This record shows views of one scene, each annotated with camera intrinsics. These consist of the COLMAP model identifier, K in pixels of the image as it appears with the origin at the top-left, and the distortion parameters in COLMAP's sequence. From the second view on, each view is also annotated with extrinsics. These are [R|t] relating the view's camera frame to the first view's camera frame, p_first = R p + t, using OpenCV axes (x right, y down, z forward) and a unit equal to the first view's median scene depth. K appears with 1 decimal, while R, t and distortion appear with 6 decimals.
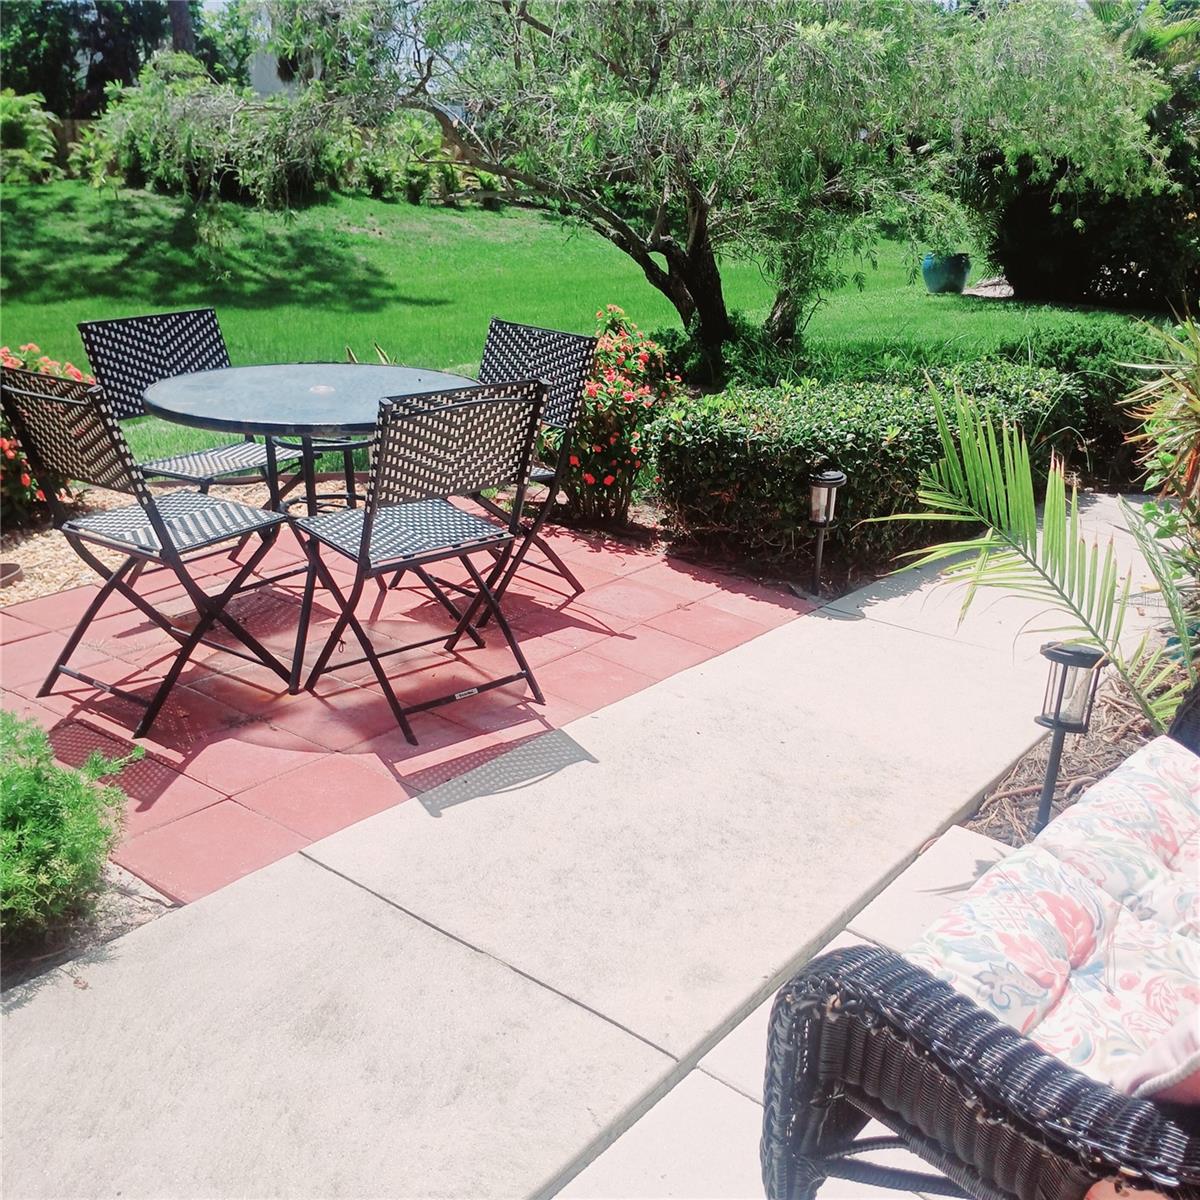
lens RADIAL K [[1183.7, 0, 600.0], [0, 1183.7, 600.0], [0, 0, 1]] dist [0.106852, -0.255885]
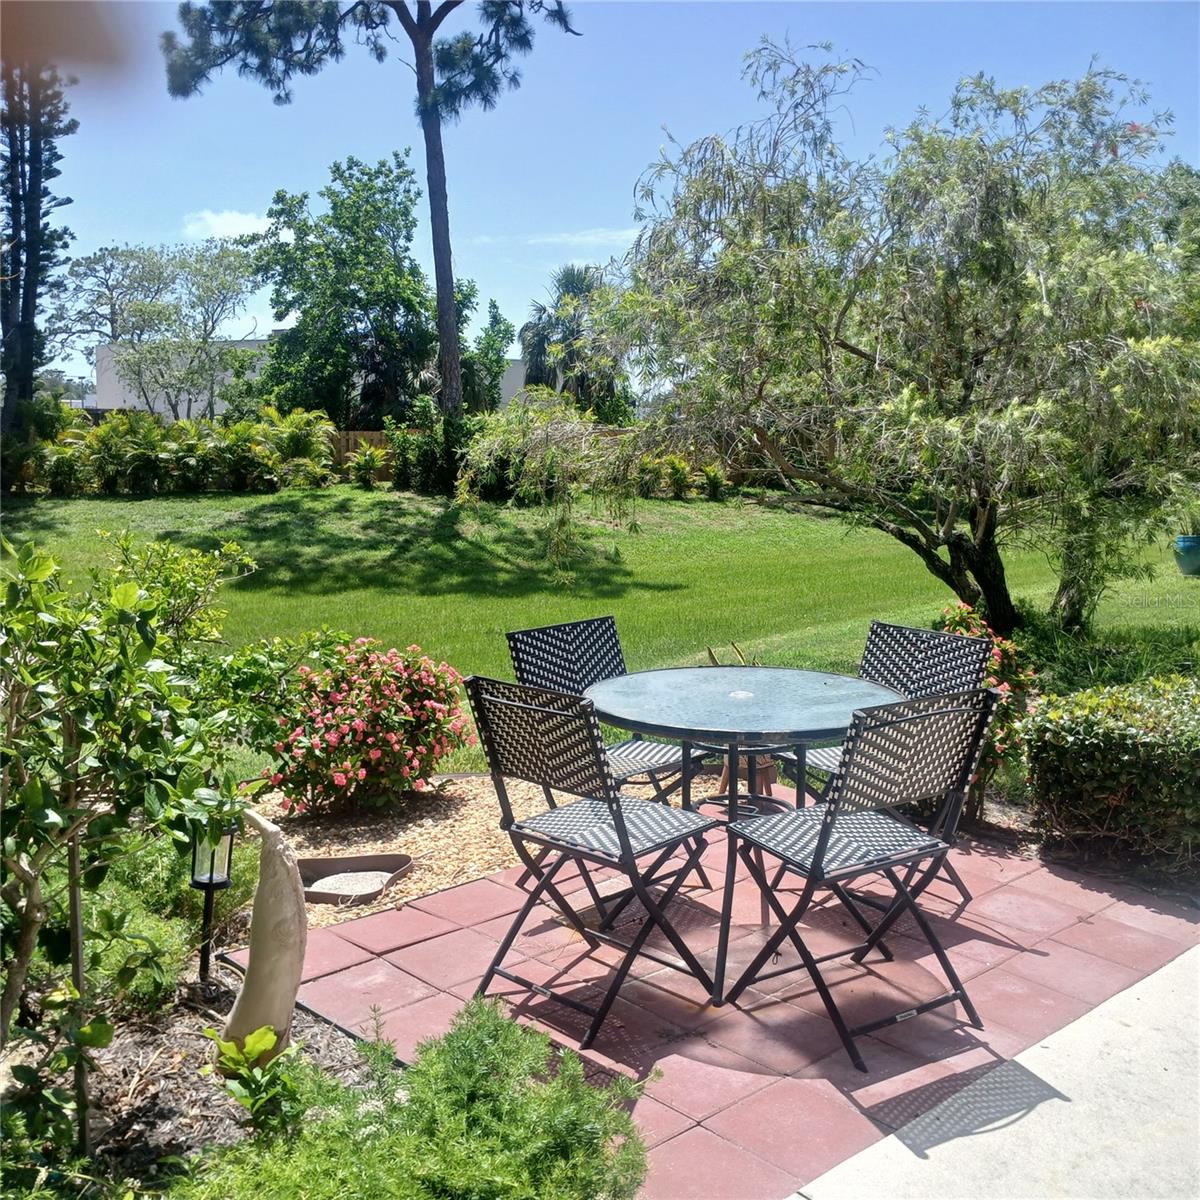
lens RADIAL K [[1183.7, 0, 600.0], [0, 1183.7, 600.0], [0, 0, 1]] dist [0.106852, -0.255885]
pose [[0.988189, -0.008677, -0.152993, -0.165074], [-0.026157, 0.974191, -0.224205, -0.018732], [0.150990, 0.225559, 0.962458, -0.024057]]
